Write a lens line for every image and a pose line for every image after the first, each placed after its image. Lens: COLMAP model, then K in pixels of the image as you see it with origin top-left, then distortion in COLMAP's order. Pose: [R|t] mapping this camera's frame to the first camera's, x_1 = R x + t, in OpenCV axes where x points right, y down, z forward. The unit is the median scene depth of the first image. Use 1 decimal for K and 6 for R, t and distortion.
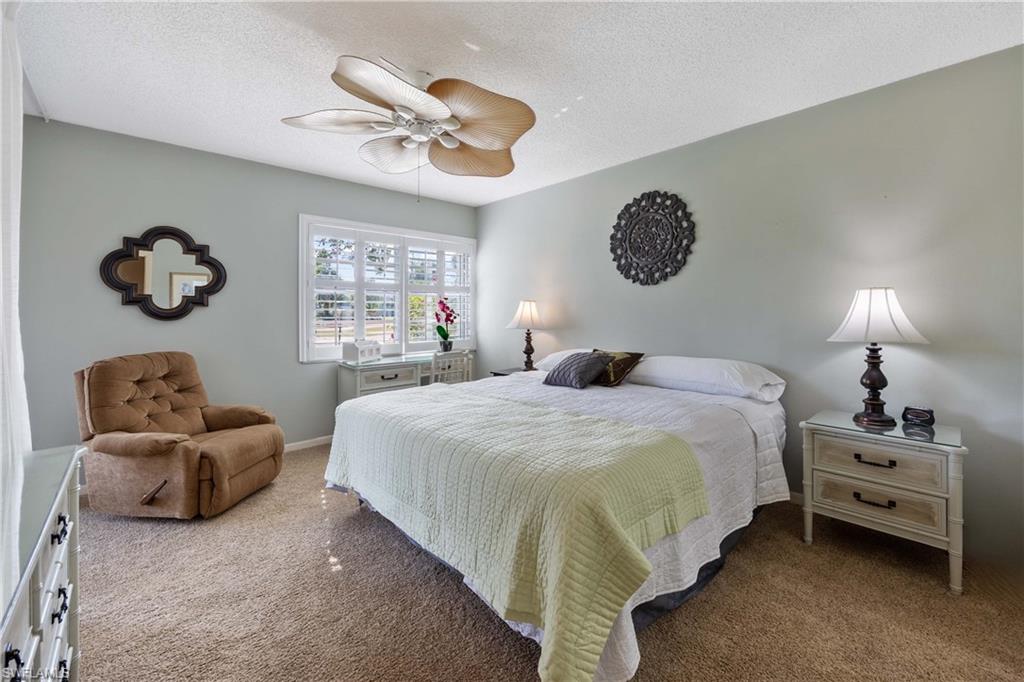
lens RADIAL K [[407.0, 0, 519.6], [0, 407.0, 320.0], [0, 0, 1]] dist [0.000106, 0.000133]
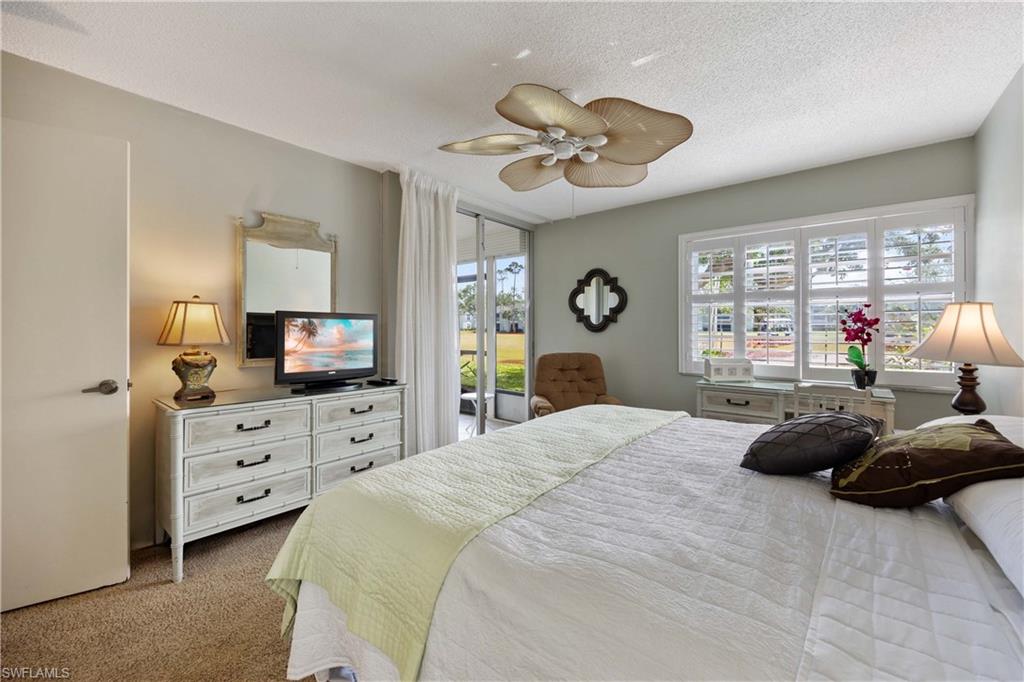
lens RADIAL K [[396.9, 0, 510.3], [0, 396.9, 326.6], [0, 0, 1]] dist [-0.001621, -0.000236]
pose [[0.139630, 0.000214, -0.990204, 0.492783], [-0.015968, 0.999870, -0.002036, -0.010614], [0.990075, 0.016096, 0.139615, 0.466432]]
